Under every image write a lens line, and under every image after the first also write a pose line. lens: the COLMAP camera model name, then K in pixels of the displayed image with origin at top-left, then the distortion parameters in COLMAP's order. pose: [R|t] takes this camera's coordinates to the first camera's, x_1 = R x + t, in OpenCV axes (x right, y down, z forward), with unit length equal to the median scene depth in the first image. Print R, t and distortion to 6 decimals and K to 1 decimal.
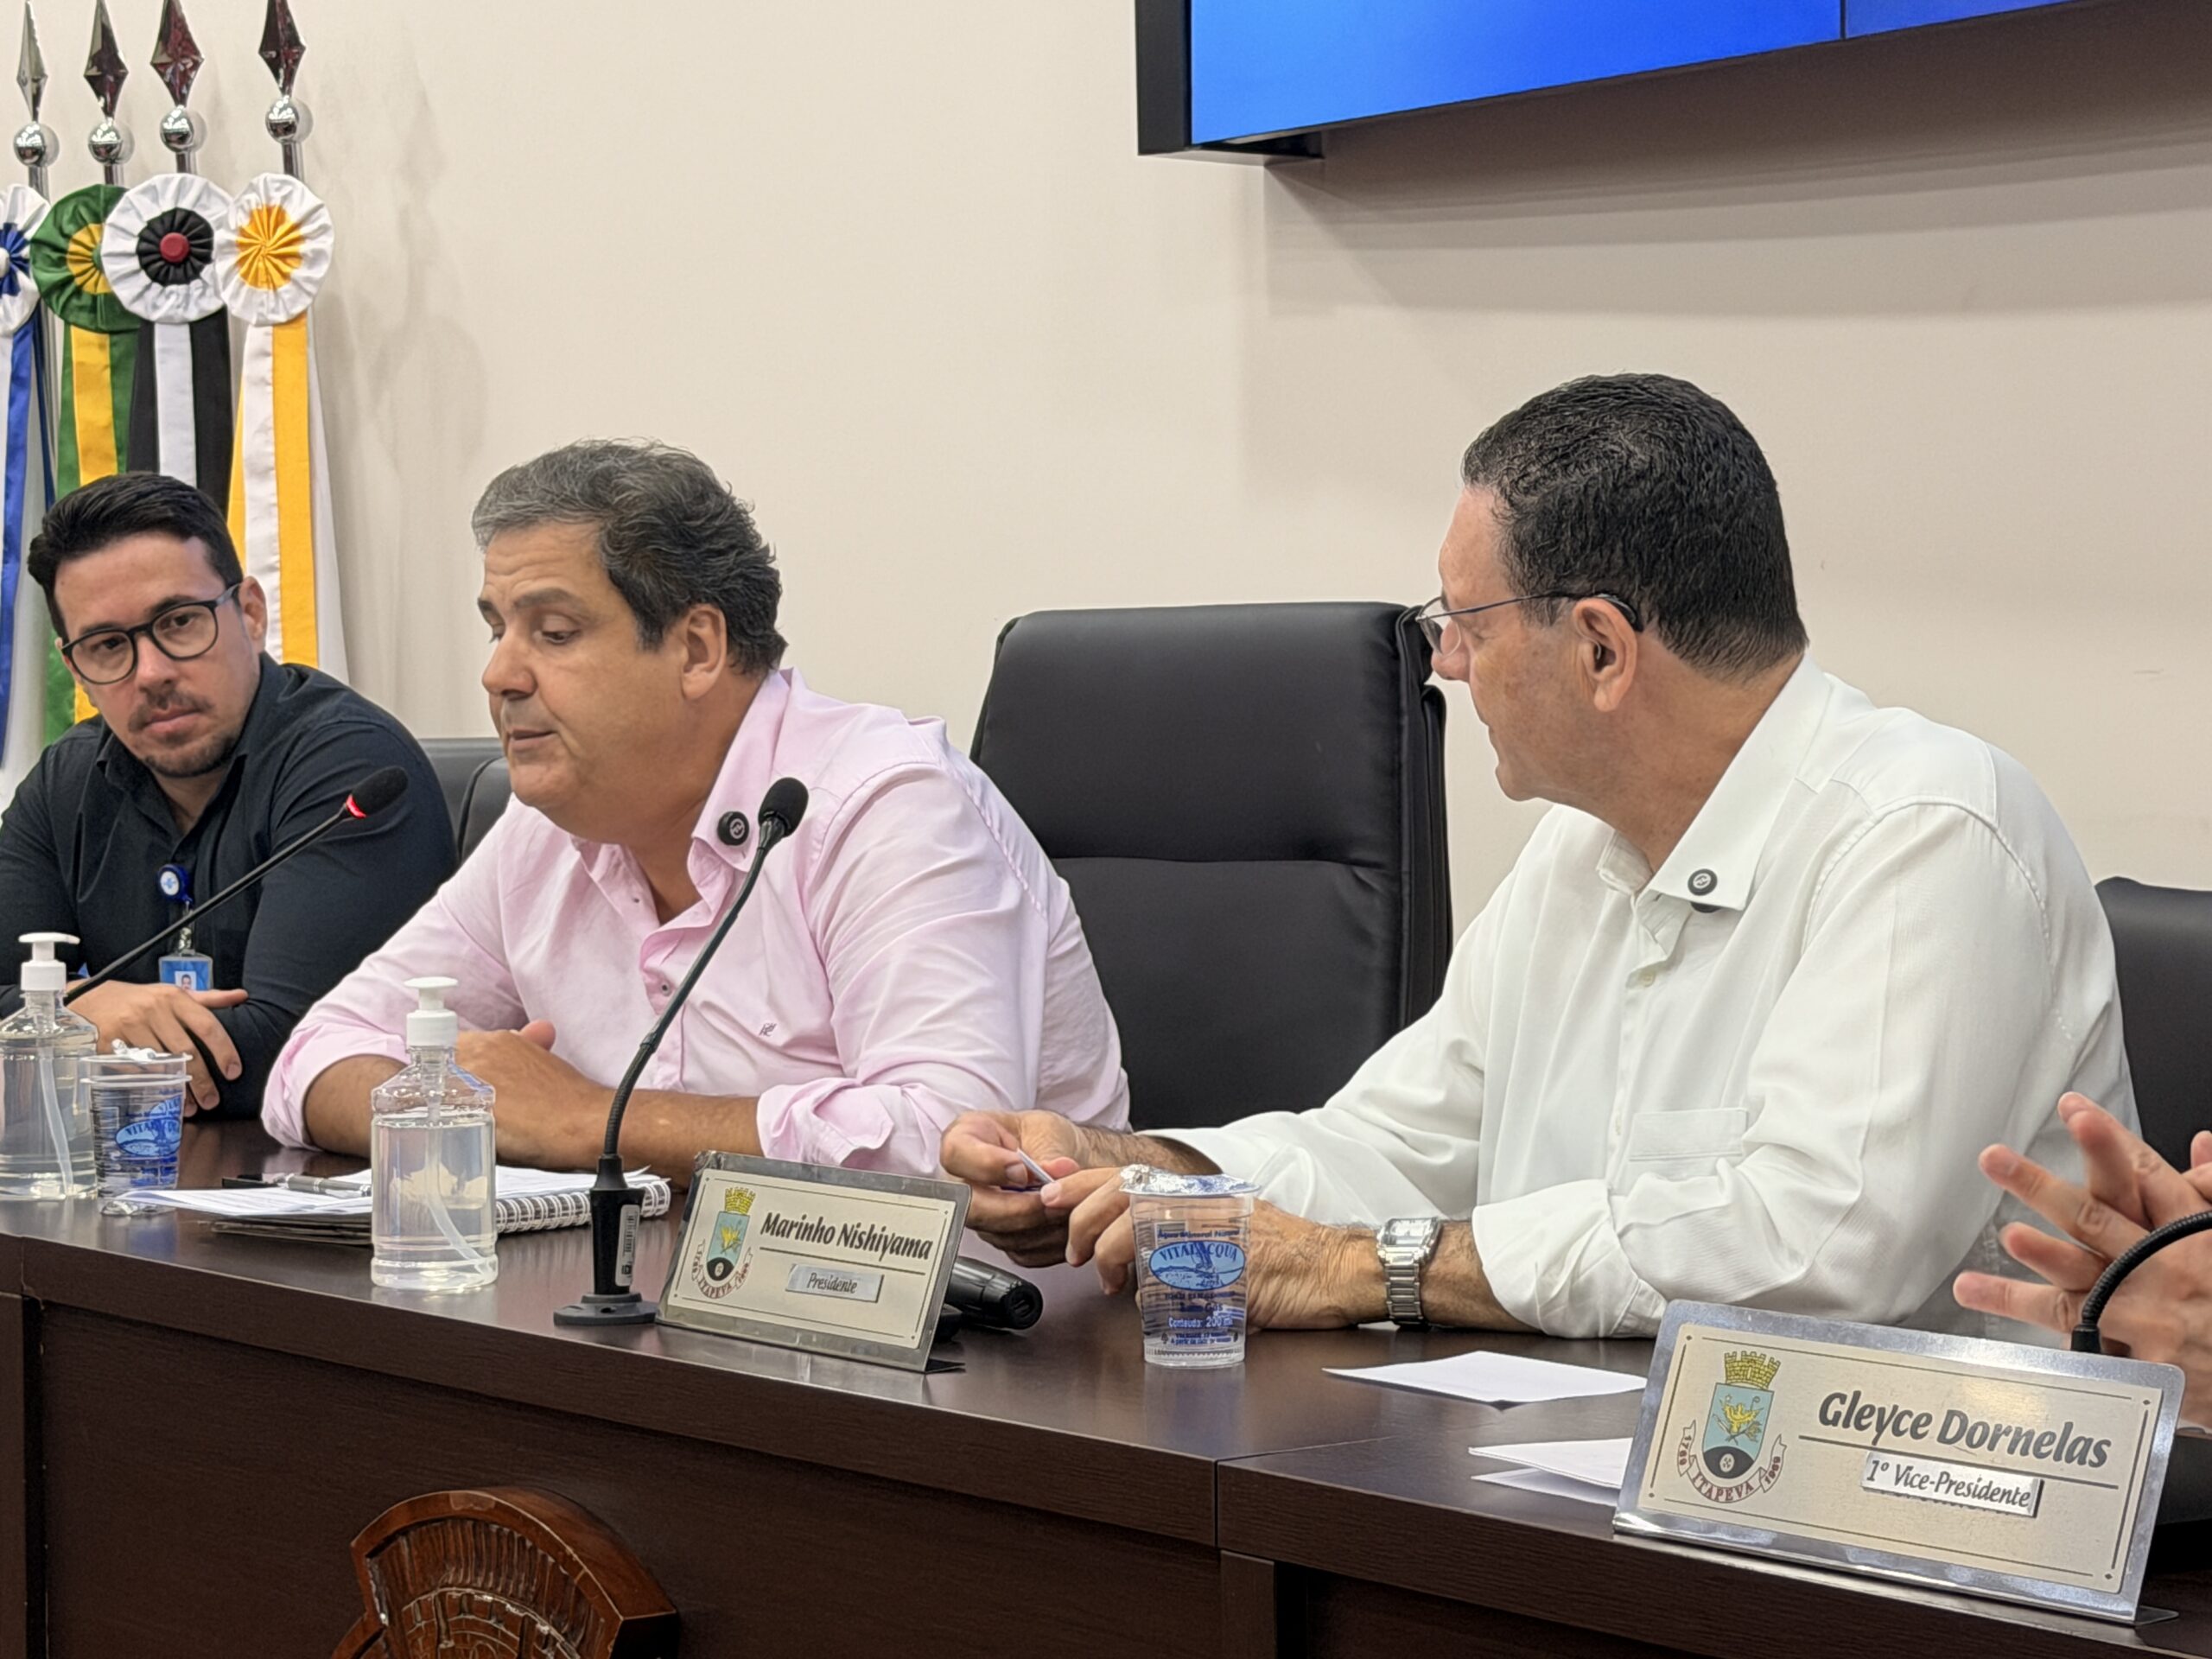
lens RADIAL K [[5055.9, 0, 1105.4], [0, 5055.9, 814.6], [0, 0, 1]] dist [0.023432, 0.000000]
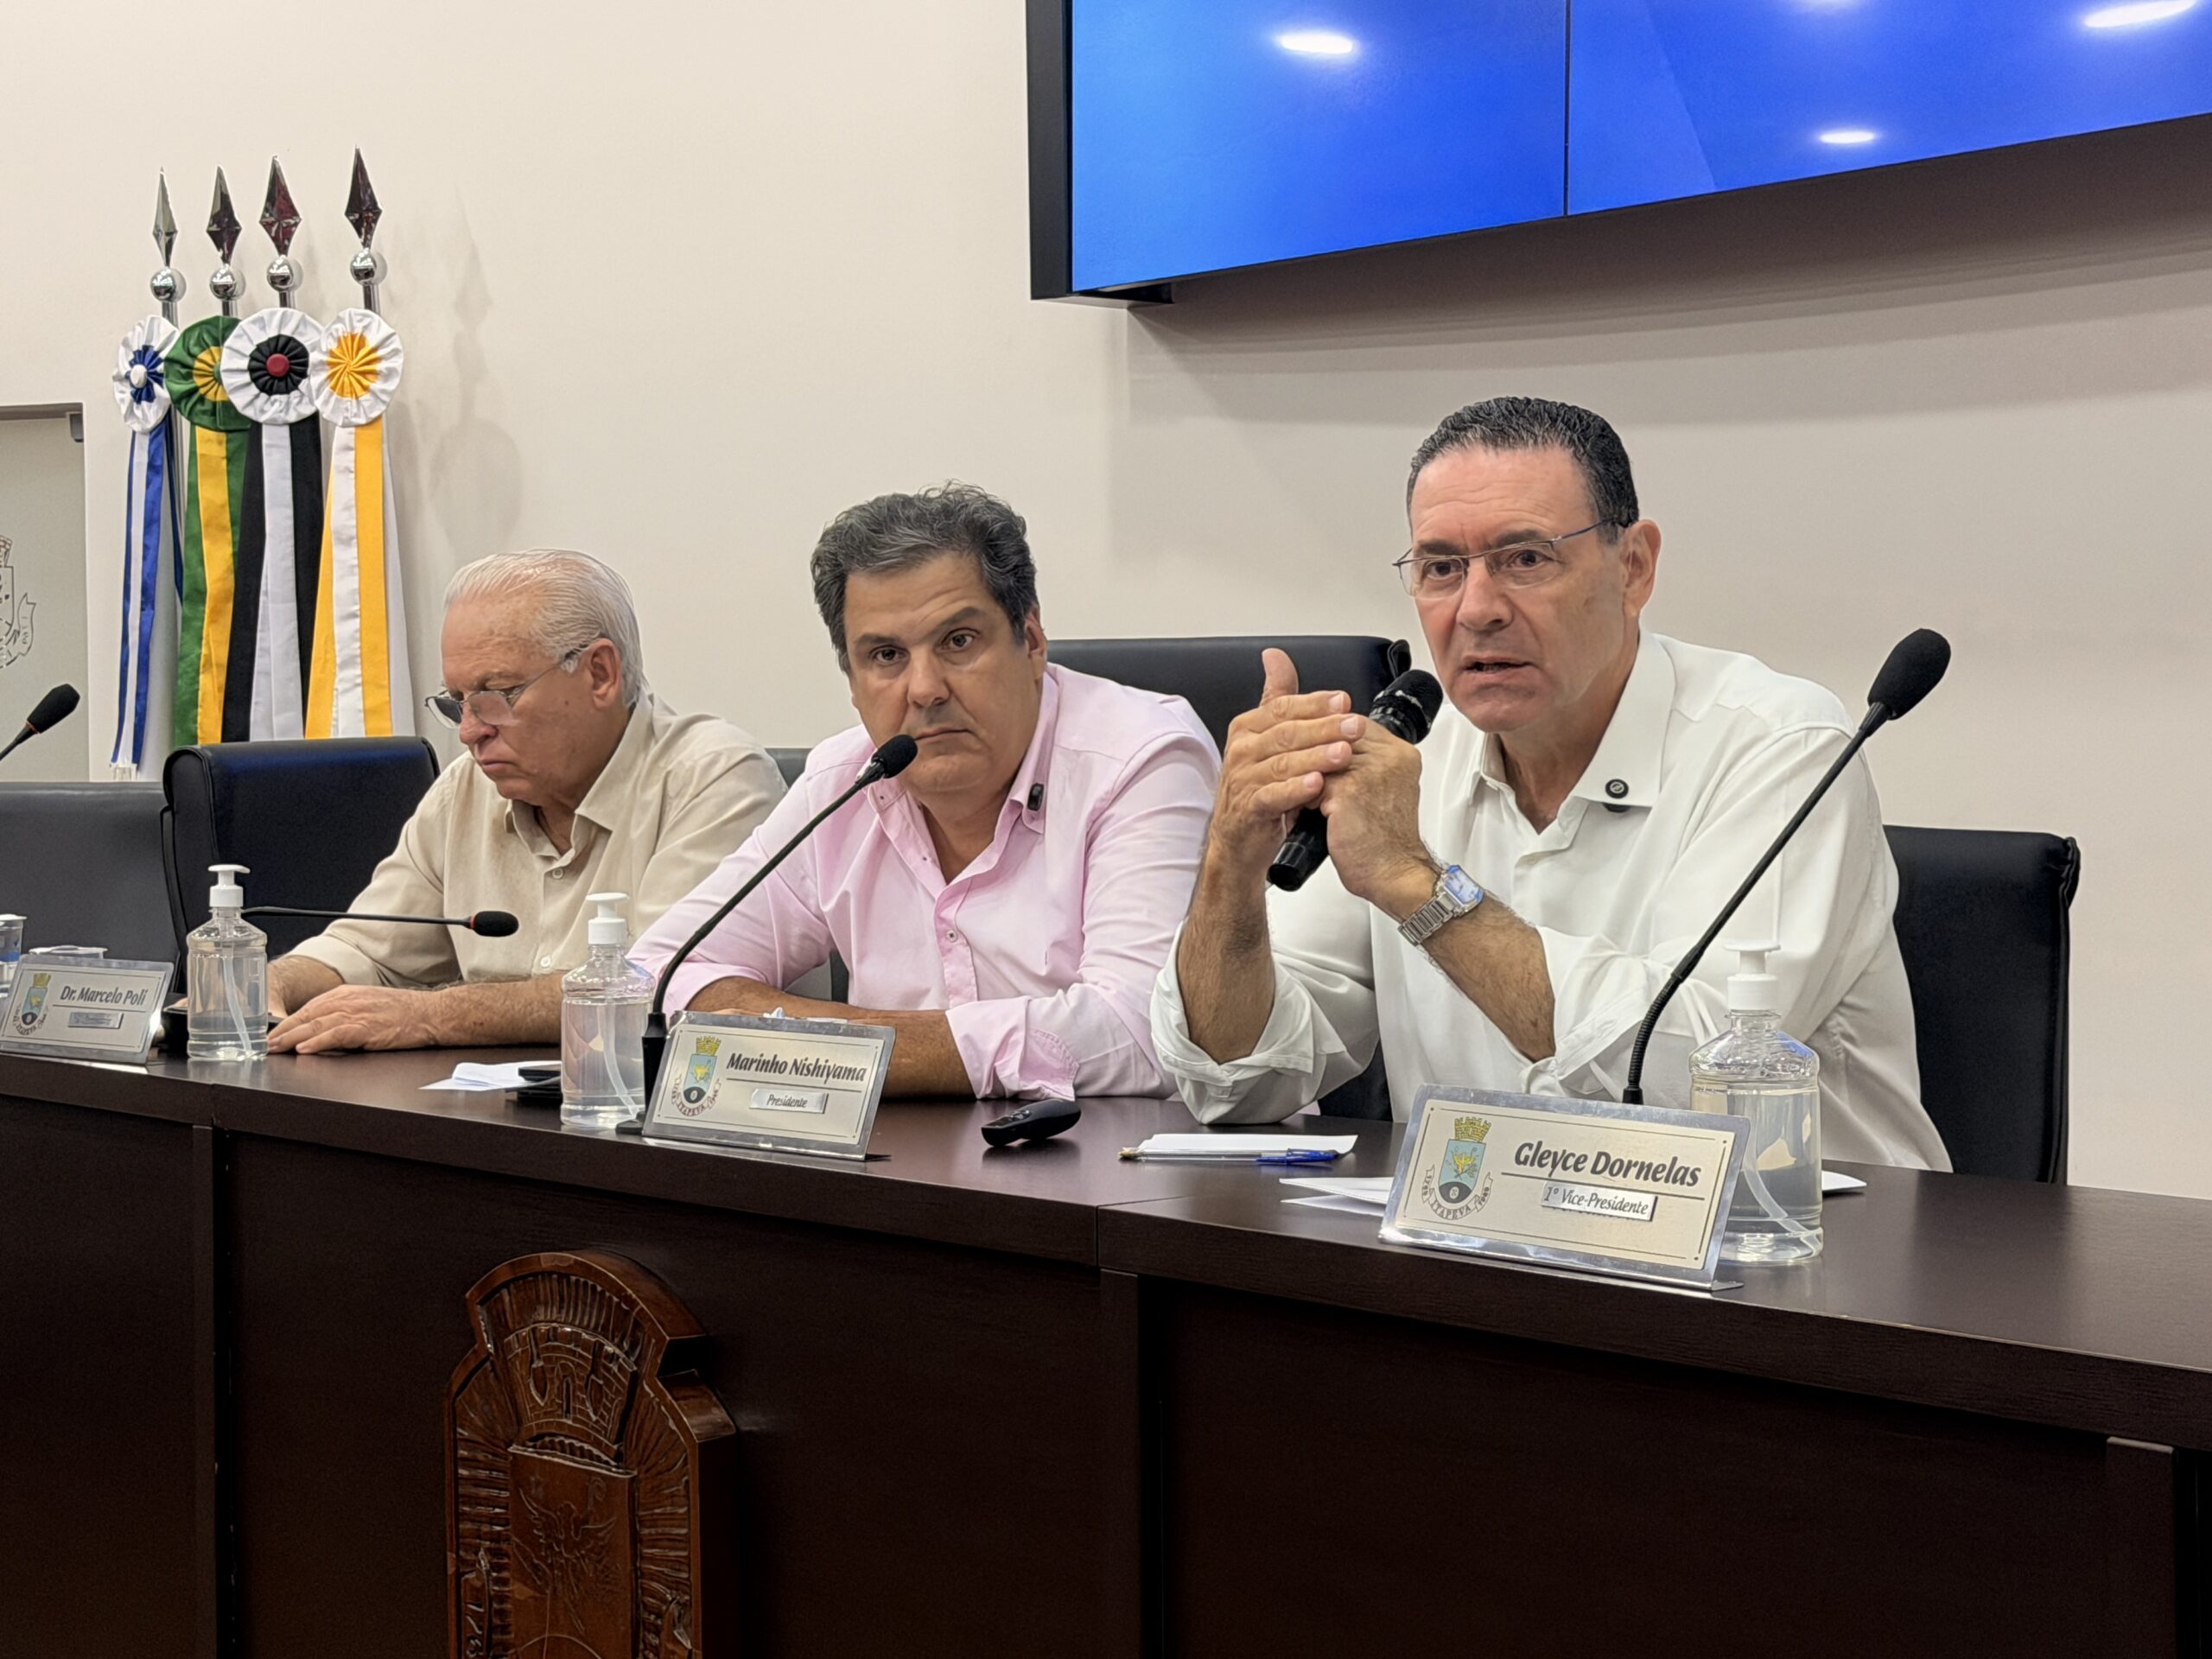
lens RADIAL K [[4098.1, 0, 1100.8], [0, 4098.1, 841.6], [0, 0, 1]] dist [0.028385, 0.000000]
pose [[0.999603, 0.005851, 0.027576, -0.006209], [-0.005867, 0.999983, 0.000491, 0.015386], [-0.027573, -0.000653, 0.999620, -0.103729]]
